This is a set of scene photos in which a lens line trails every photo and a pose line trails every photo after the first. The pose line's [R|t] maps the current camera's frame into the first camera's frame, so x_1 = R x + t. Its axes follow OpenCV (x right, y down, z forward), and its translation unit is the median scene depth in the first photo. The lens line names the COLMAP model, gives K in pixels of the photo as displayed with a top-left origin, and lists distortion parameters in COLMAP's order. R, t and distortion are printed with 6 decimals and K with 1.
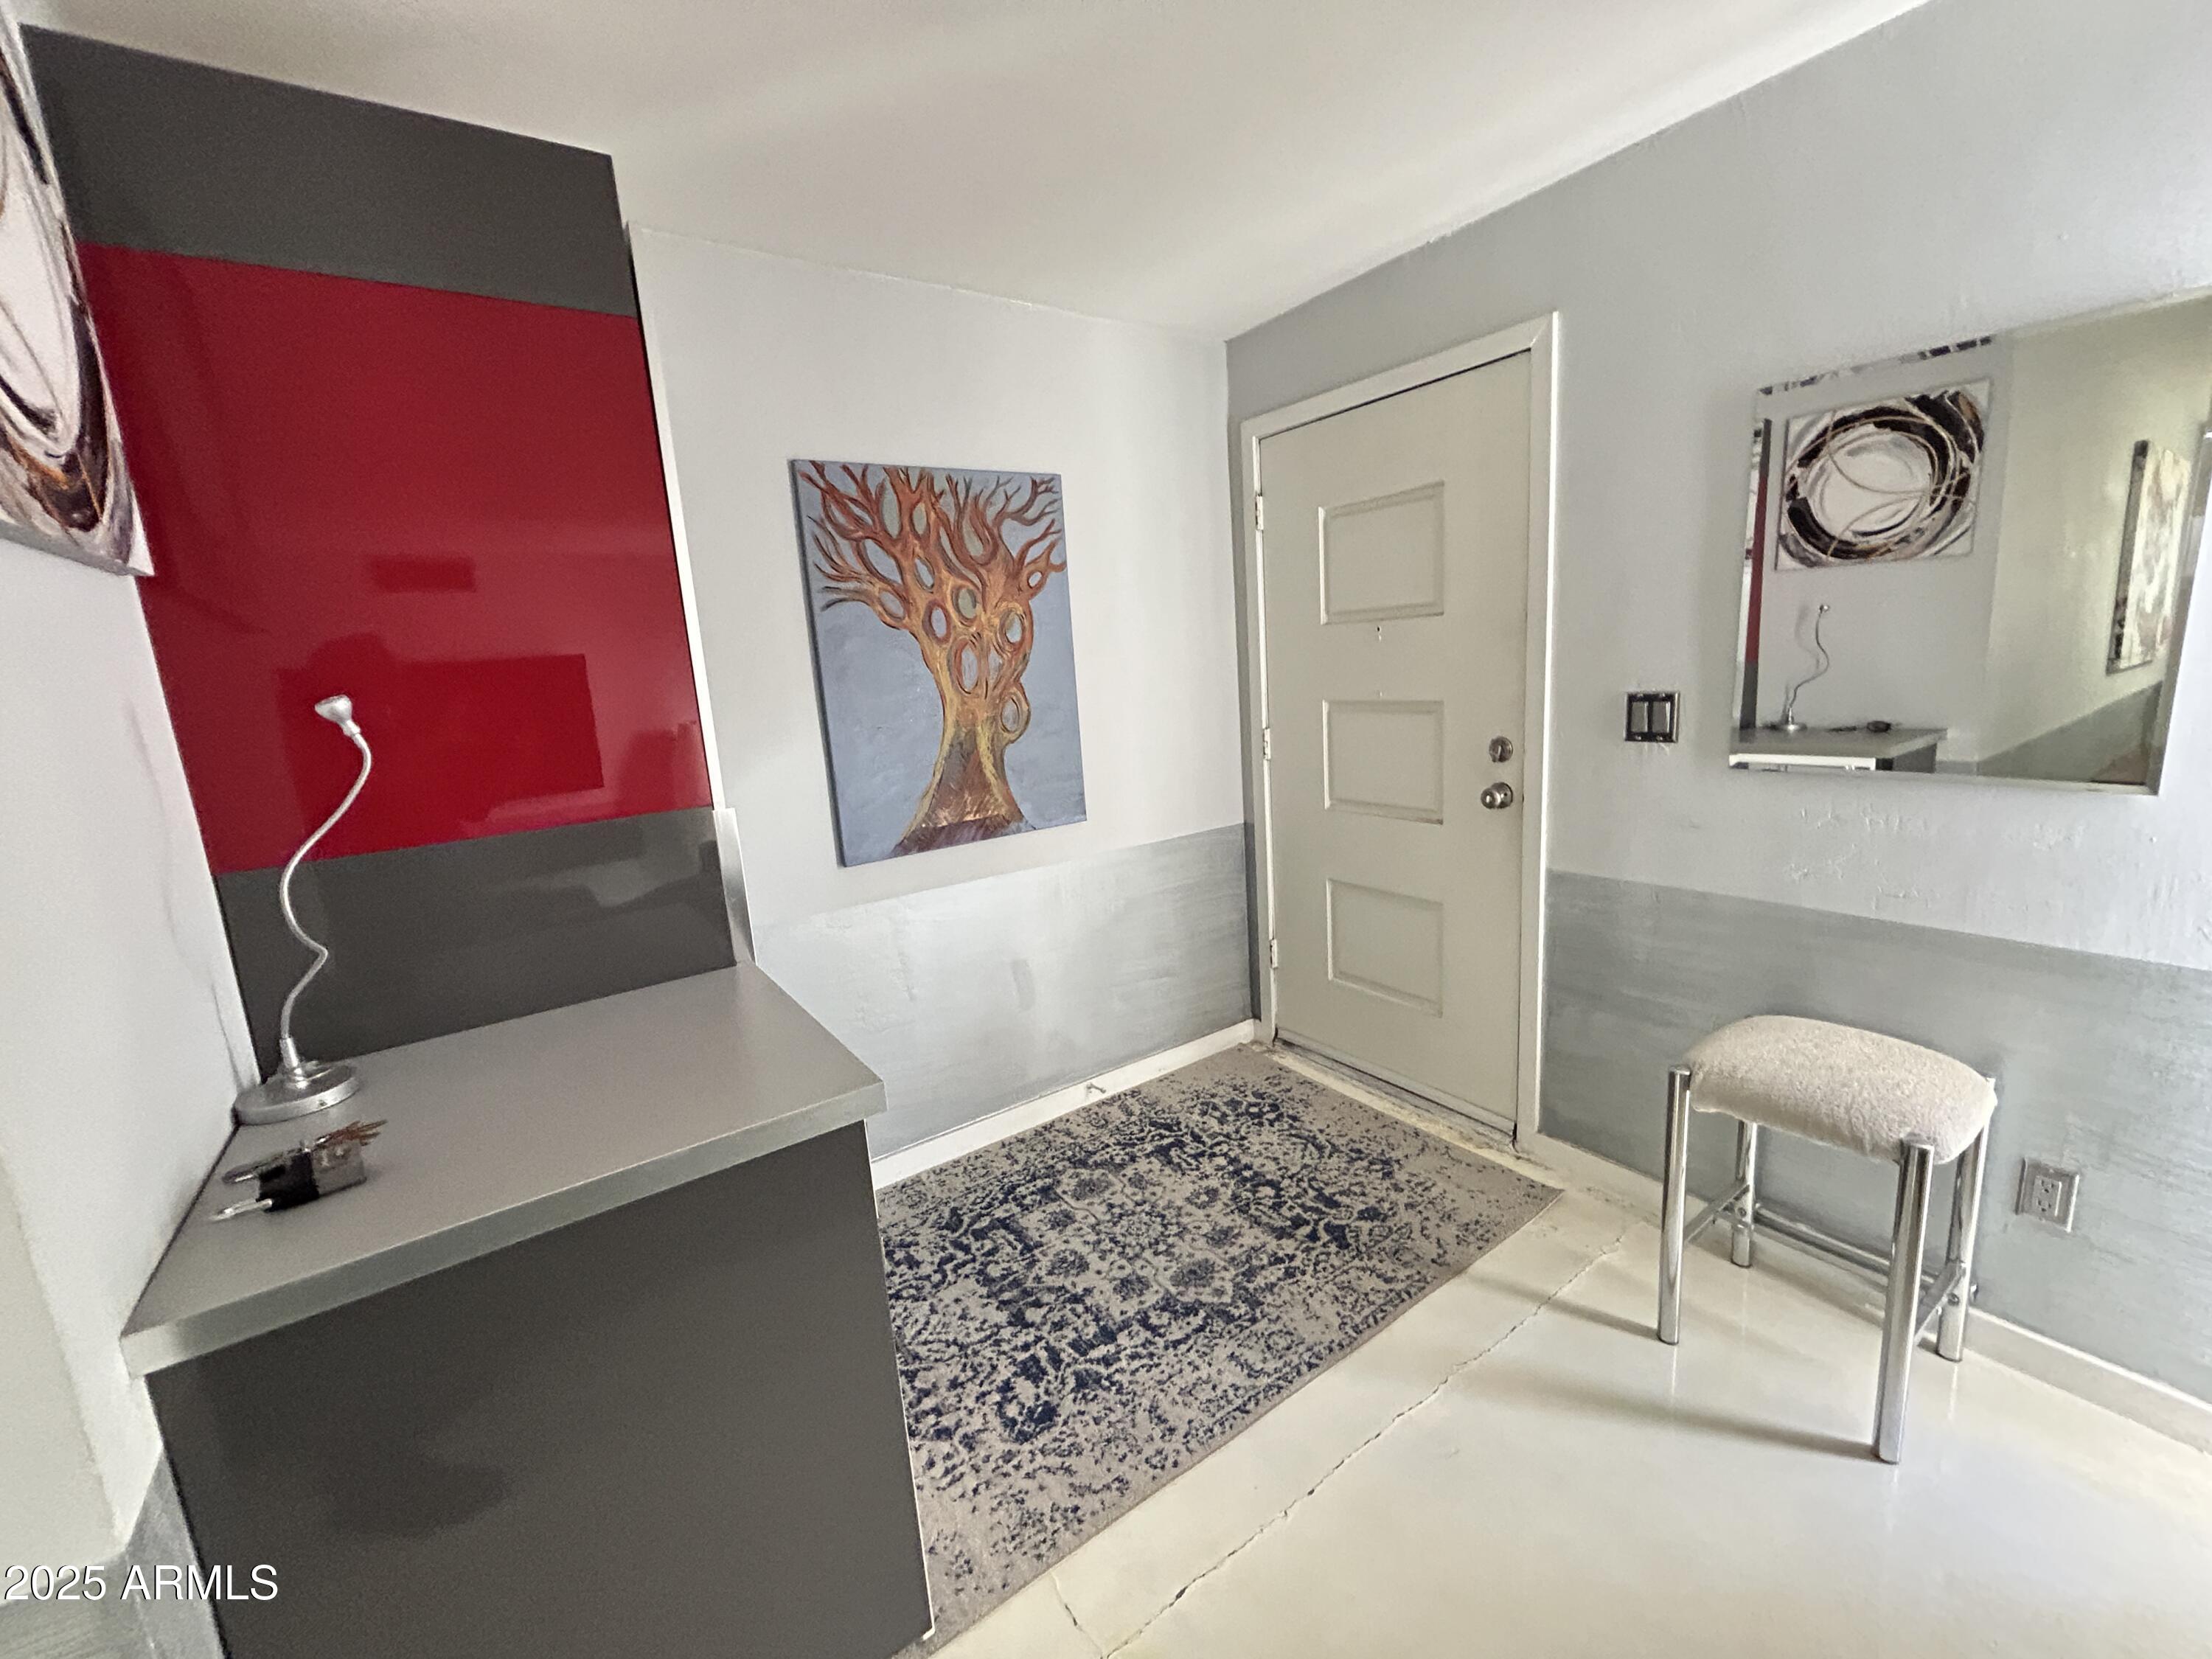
lens RADIAL K [[909.0, 0, 1110.1], [0, 909.0, 822.5], [0, 0, 1]] dist [0.000582, 0.000232]
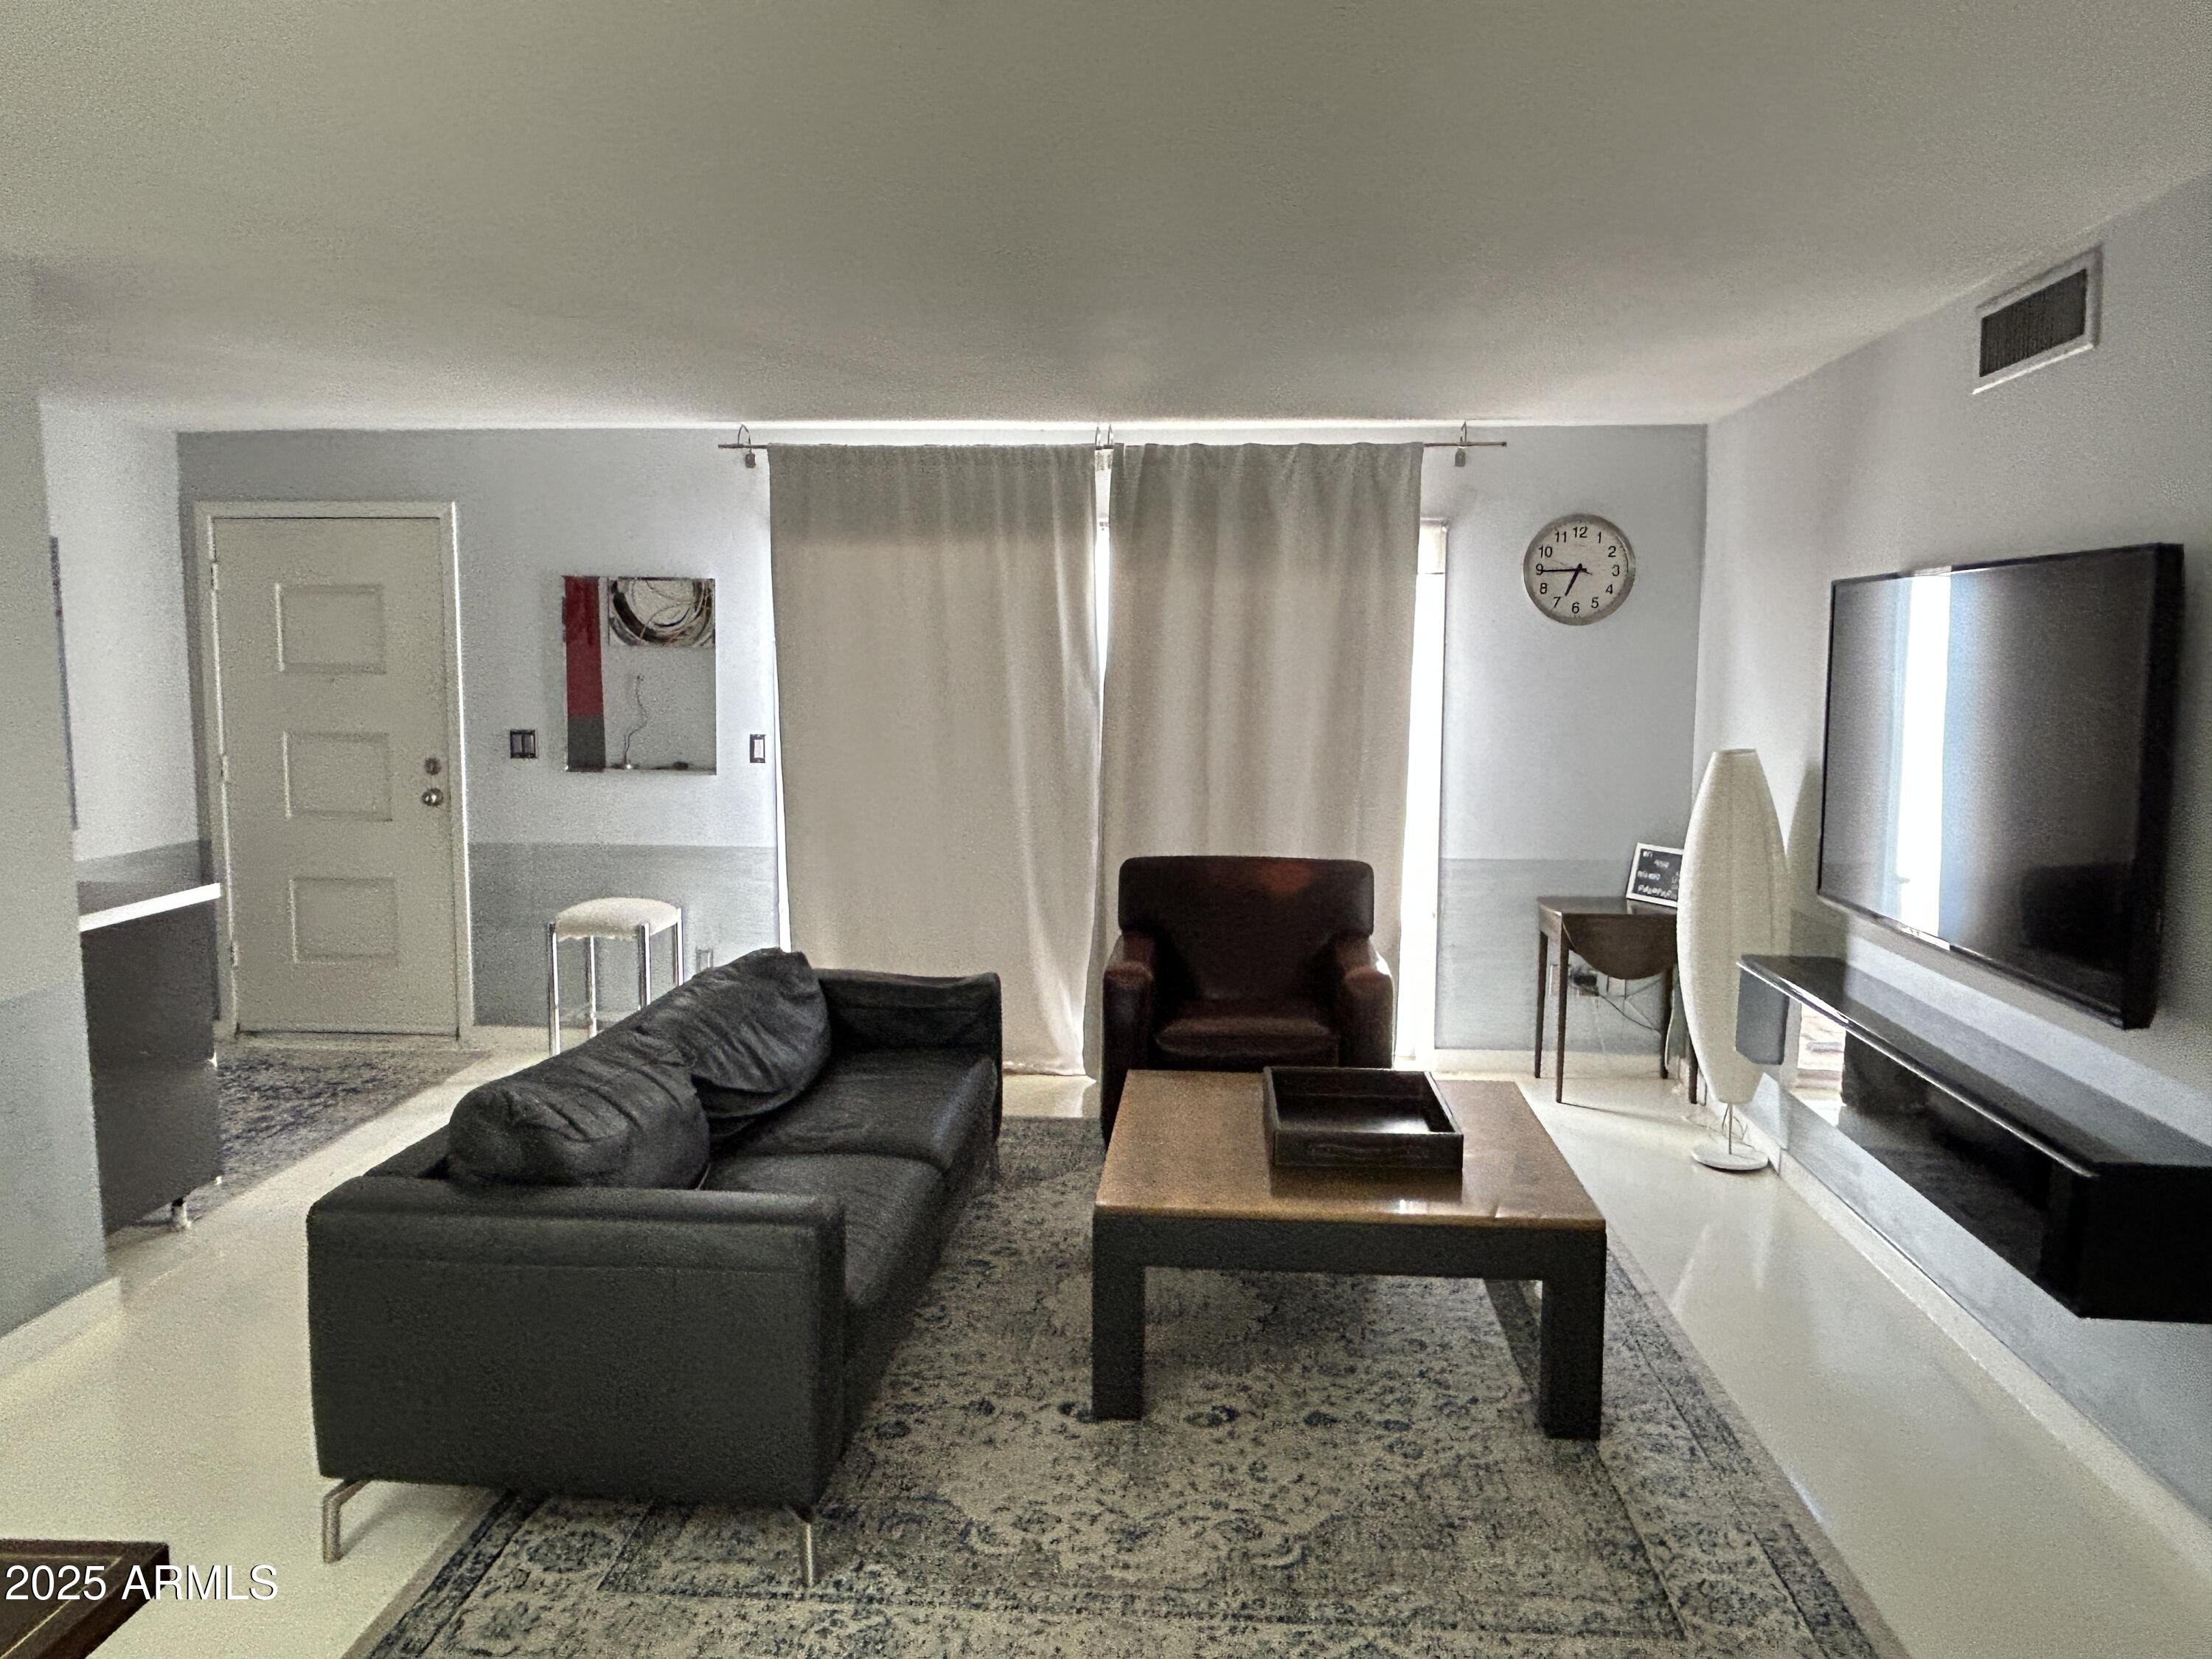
lens RADIAL K [[1563.2, 0, 1108.2], [0, 1563.2, 821.9], [0, 0, 1]] dist [-0.006359, -0.003948]
pose [[0.634215, -0.015020, 0.773011, -0.795109], [0.092932, 0.994044, -0.056931, 0.243279], [-0.767551, 0.107944, 0.631833, -1.366815]]
